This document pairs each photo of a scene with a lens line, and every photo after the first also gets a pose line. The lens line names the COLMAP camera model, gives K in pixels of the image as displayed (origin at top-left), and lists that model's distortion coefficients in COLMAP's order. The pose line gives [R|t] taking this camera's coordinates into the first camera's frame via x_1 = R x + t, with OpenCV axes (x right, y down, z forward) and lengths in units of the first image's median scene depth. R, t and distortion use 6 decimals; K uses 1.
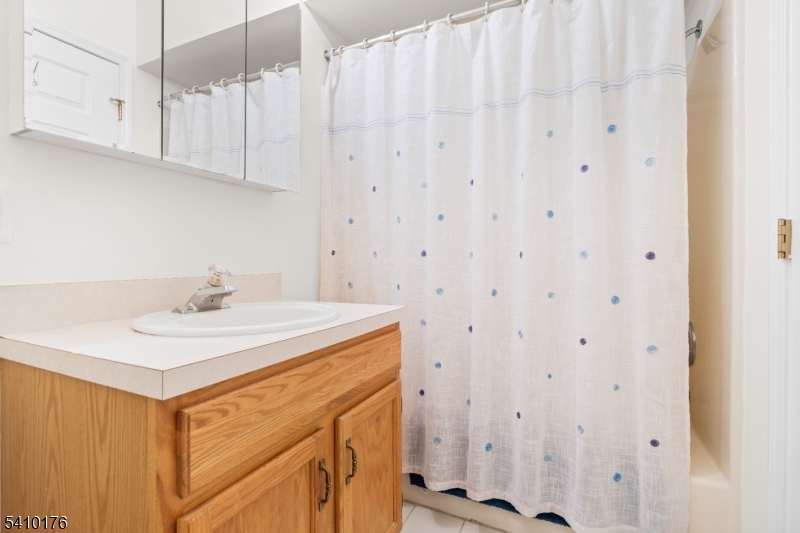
lens RADIAL K [[366.1, 0, 400.7], [0, 366.1, 267.6], [0, 0, 1]] dist [-0.010233, 0.000802]
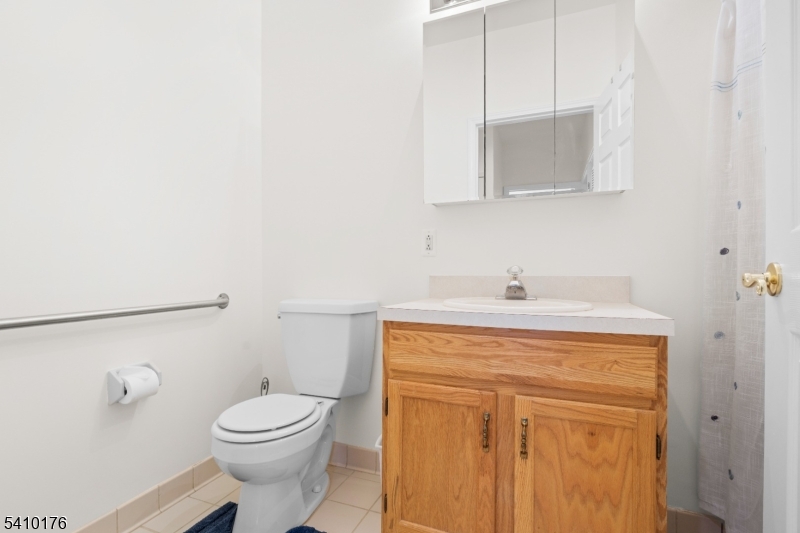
lens RADIAL K [[366.1, 0, 399.1], [0, 366.1, 270.6], [0, 0, 1]] dist [-0.010233, 0.000802]
pose [[0.059509, 0.002065, -0.998226, 1.069423], [-0.013760, 0.999905, 0.001248, 0.023216], [0.998133, 0.013662, 0.059532, 0.614884]]
